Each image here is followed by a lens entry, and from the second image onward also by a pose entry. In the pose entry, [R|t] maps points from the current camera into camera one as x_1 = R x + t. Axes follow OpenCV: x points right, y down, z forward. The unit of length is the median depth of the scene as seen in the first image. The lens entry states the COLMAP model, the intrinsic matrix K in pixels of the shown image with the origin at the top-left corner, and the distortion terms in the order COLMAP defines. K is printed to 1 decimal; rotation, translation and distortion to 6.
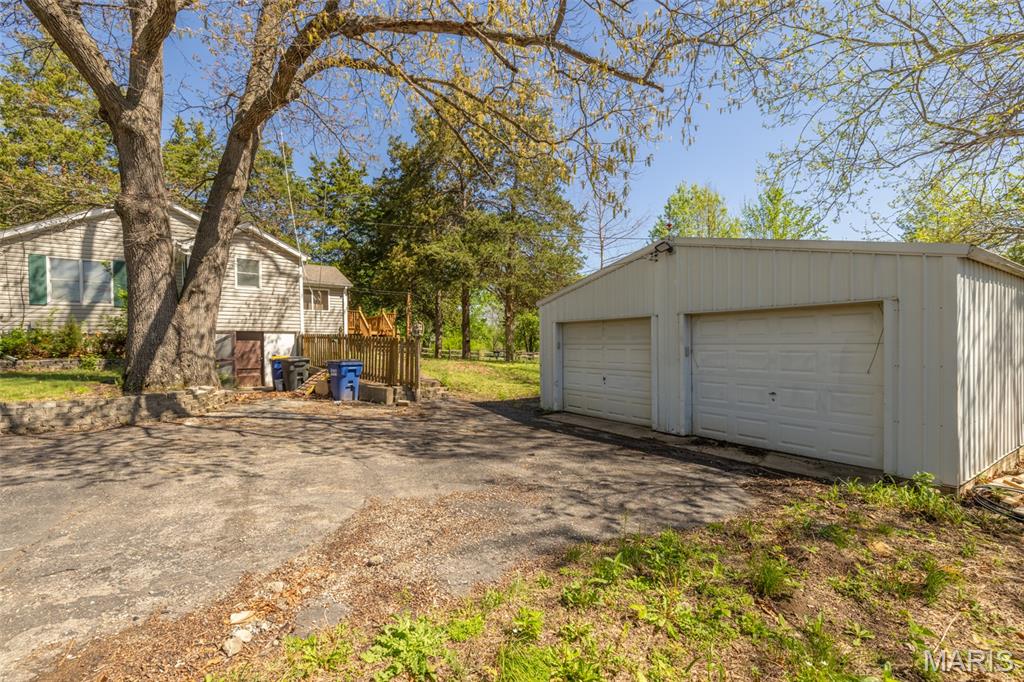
lens RADIAL K [[432.2, 0, 512.0], [0, 432.2, 341.0], [0, 0, 1]] dist [-0.001933, -0.000156]
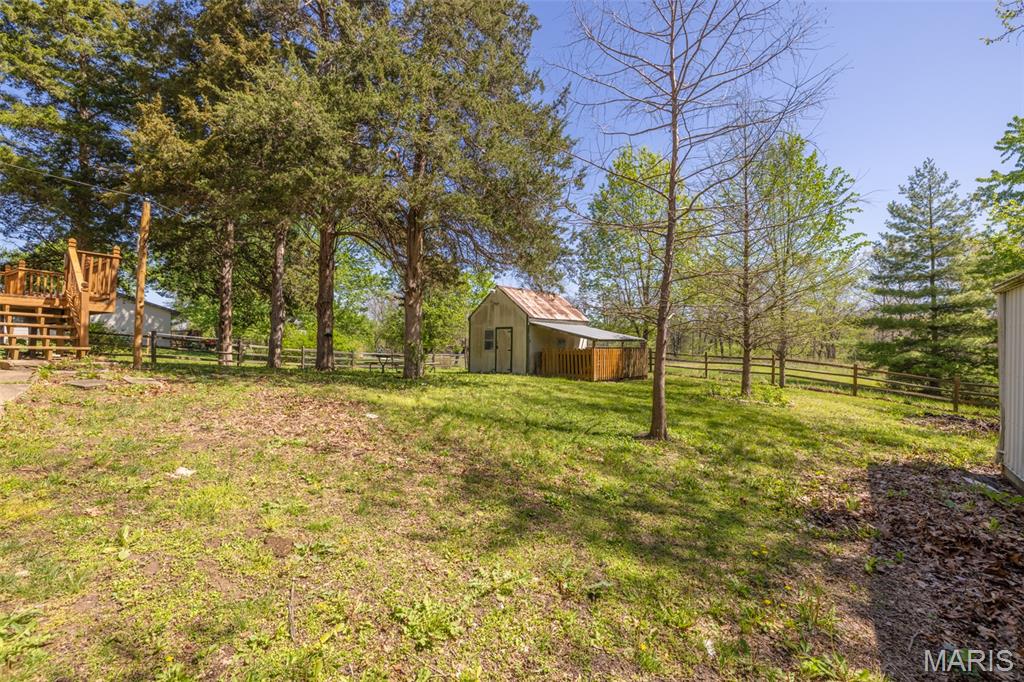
lens RADIAL K [[432.2, 0, 512.0], [0, 432.2, 341.0], [0, 0, 1]] dist [-0.001933, -0.000156]
pose [[0.964706, 0.028922, 0.261736, -0.042603], [-0.029439, 0.999565, -0.001947, 0.003499], [-0.261678, -0.005827, 0.965138, 0.812598]]
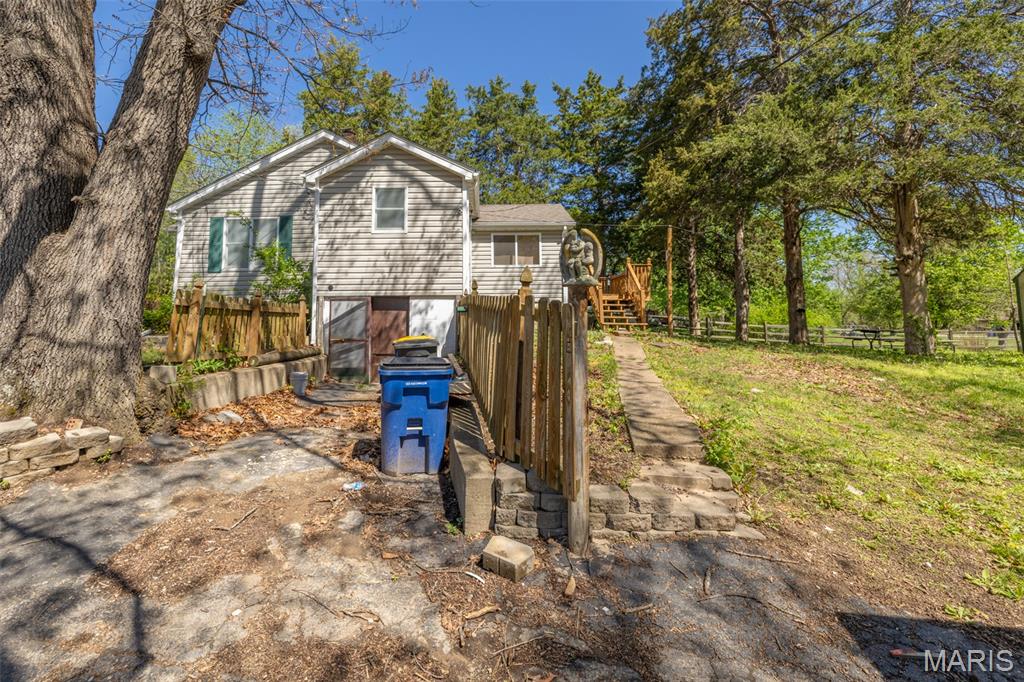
lens RADIAL K [[449.8, 0, 473.0], [0, 449.8, 281.8], [0, 0, 1]] dist [-0.002251, 0.000082]
pose [[0.747024, -0.049730, -0.662934, -0.062796], [0.004731, 0.997571, -0.069501, 0.003380], [0.664780, 0.048782, 0.745445, 0.569101]]
